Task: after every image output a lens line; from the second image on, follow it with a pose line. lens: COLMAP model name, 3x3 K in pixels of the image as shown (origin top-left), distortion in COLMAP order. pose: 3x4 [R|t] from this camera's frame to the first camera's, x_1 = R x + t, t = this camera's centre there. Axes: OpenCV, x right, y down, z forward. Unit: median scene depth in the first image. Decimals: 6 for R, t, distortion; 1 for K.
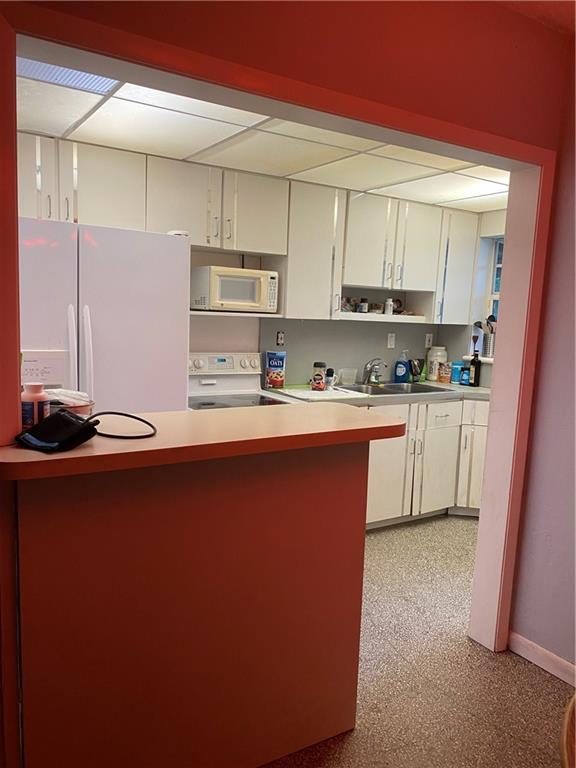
lens RADIAL K [[588.4, 0, 286.5], [0, 588.4, 386.5], [0, 0, 1]] dist [0.010600, 0.006133]
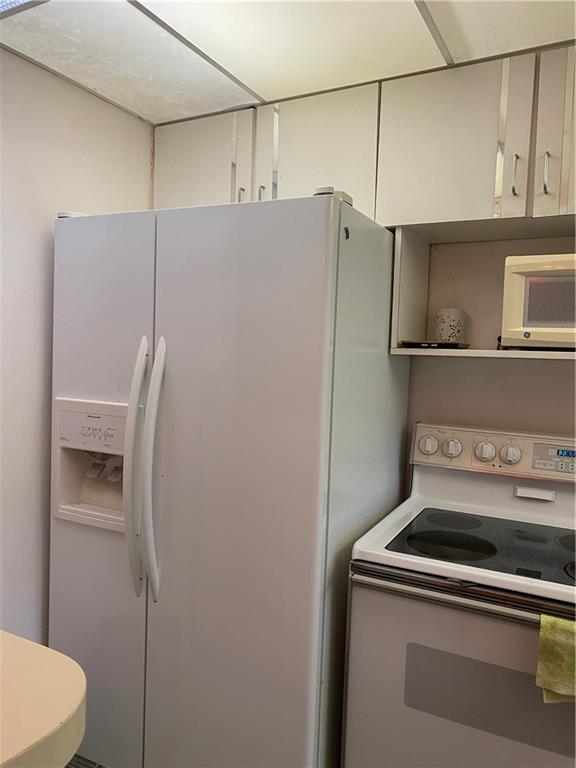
lens RADIAL K [[588.4, 0, 288.3], [0, 588.4, 378.0], [0, 0, 1]] dist [0.010600, 0.006133]
pose [[0.508641, 0.017109, -0.860809, 0.199612], [-0.120267, 0.991412, -0.051360, -0.057819], [0.852538, 0.129650, 0.506330, 0.602760]]
